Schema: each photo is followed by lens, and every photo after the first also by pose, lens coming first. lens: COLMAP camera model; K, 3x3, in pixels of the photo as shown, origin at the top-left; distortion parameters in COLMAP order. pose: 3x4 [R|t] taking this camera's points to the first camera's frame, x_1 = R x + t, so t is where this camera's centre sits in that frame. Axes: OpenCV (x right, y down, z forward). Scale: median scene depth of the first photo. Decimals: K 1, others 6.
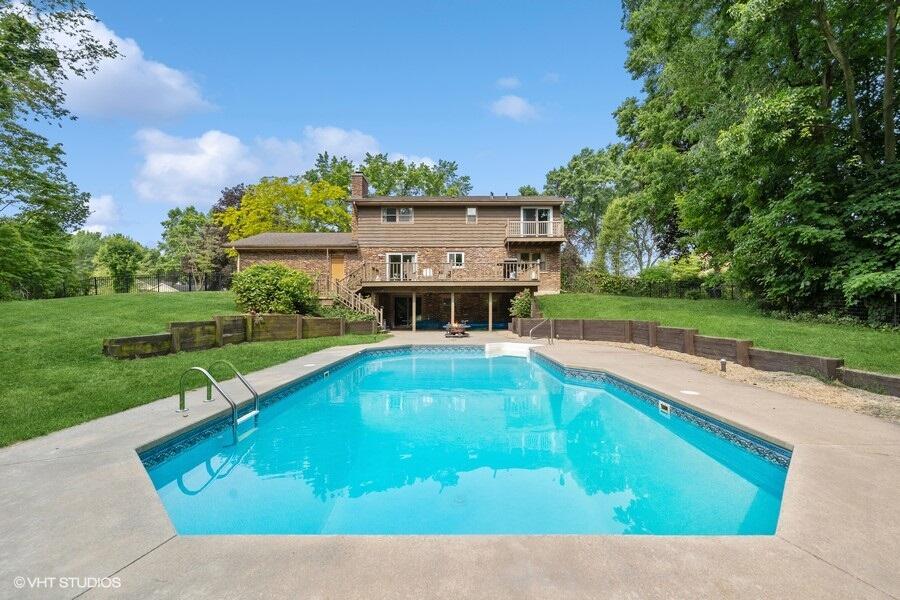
lens RADIAL K [[390.4, 0, 457.9], [0, 390.4, 297.6], [0, 0, 1]] dist [0.001008, 0.000281]
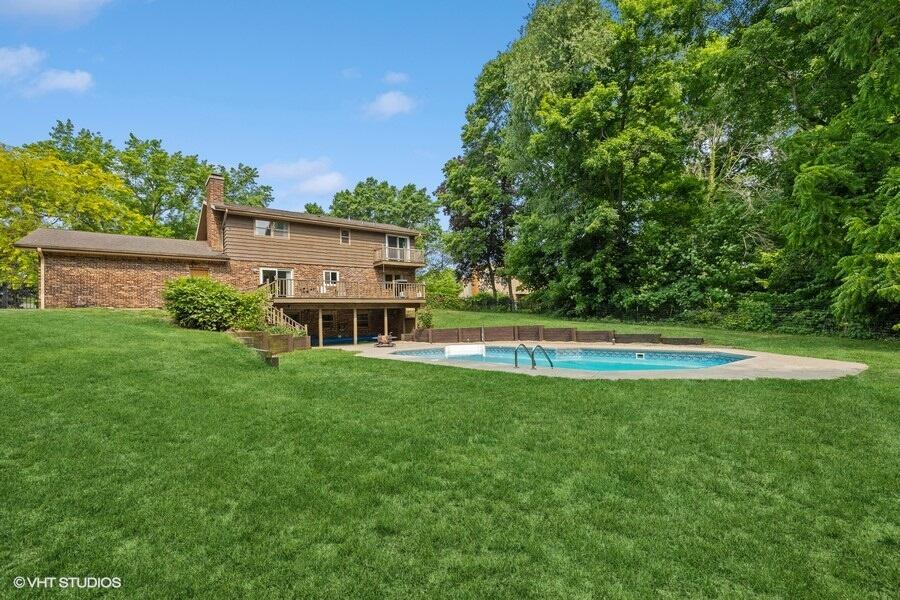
lens RADIAL K [[390.2, 0, 451.1], [0, 390.2, 319.0], [0, 0, 1]] dist [-0.001728, -0.000199]
pose [[0.800572, -0.021877, 0.598836, -0.379469], [0.016001, 0.999757, 0.015133, 0.003012], [-0.599022, -0.002533, 0.800728, -0.033622]]
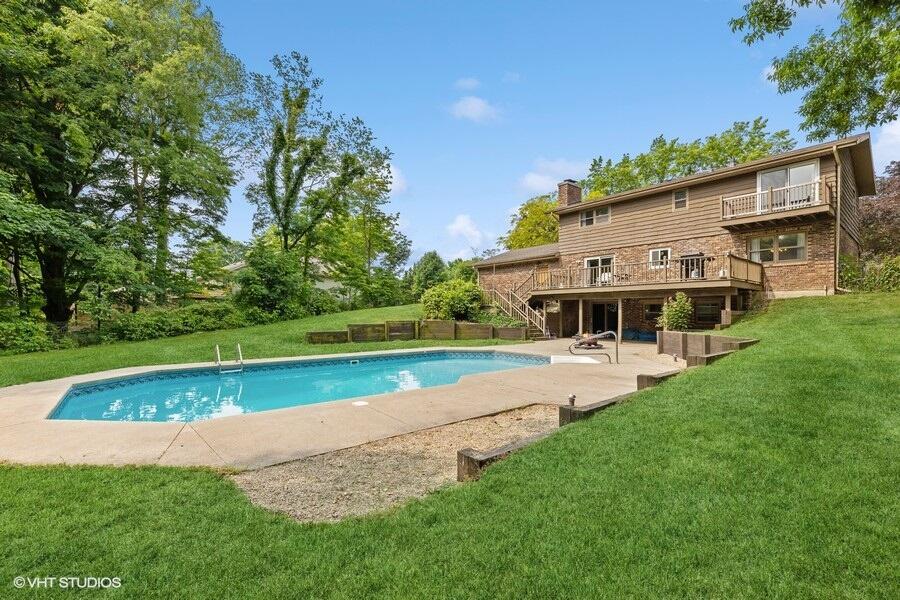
lens RADIAL K [[390.2, 0, 451.1], [0, 390.2, 319.0], [0, 0, 1]] dist [-0.001728, -0.000199]
pose [[0.630292, 0.016227, -0.776189, 0.363858], [0.019145, 0.999153, 0.036434, -0.004948], [0.776122, -0.037824, 0.629447, 0.122427]]
